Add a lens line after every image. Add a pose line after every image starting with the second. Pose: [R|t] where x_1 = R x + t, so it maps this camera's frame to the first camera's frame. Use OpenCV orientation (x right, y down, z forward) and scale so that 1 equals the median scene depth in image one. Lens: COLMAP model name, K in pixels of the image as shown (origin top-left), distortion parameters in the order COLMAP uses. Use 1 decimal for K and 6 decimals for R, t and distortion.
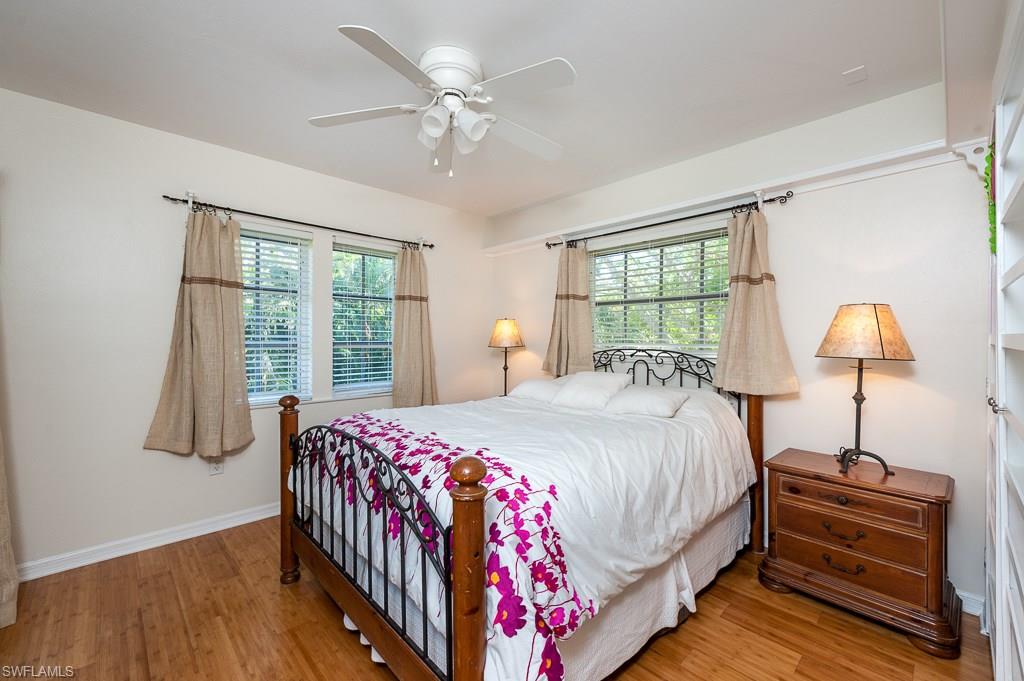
lens RADIAL K [[419.7, 0, 516.7], [0, 419.7, 341.8], [0, 0, 1]] dist [0.001318, 0.000046]
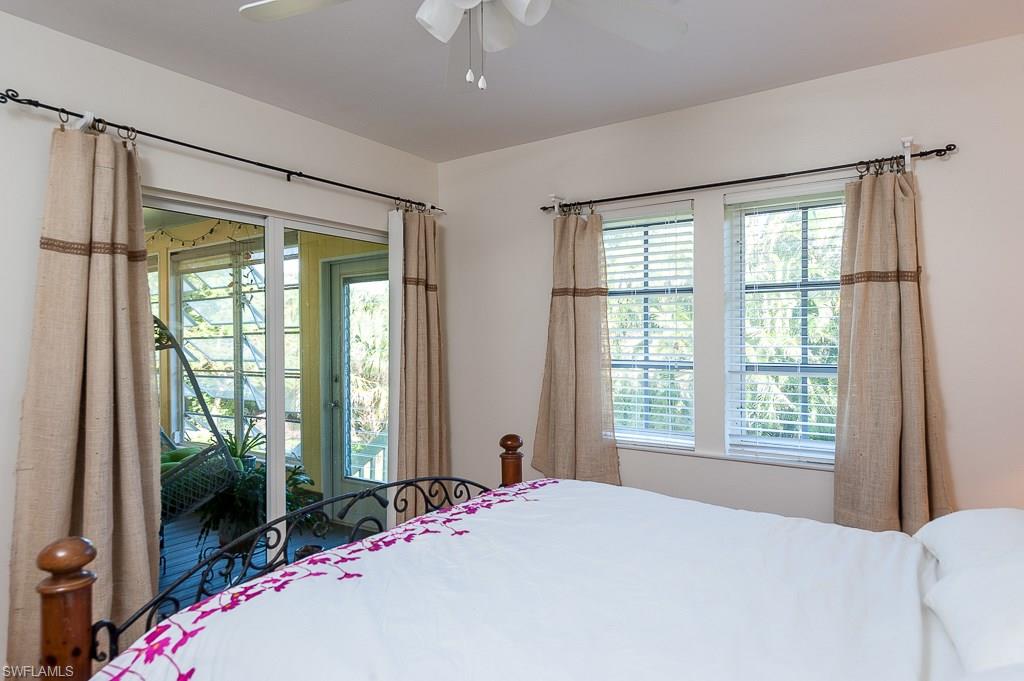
lens RADIAL K [[603.3, 0, 515.9], [0, 603.3, 336.7], [0, 0, 1]] dist [-0.004119, -0.000561]
pose [[0.205146, -0.009474, -0.978686, 0.438284], [-0.005674, 0.999925, -0.010869, -0.034386], [0.978715, 0.007783, 0.205076, 0.598823]]
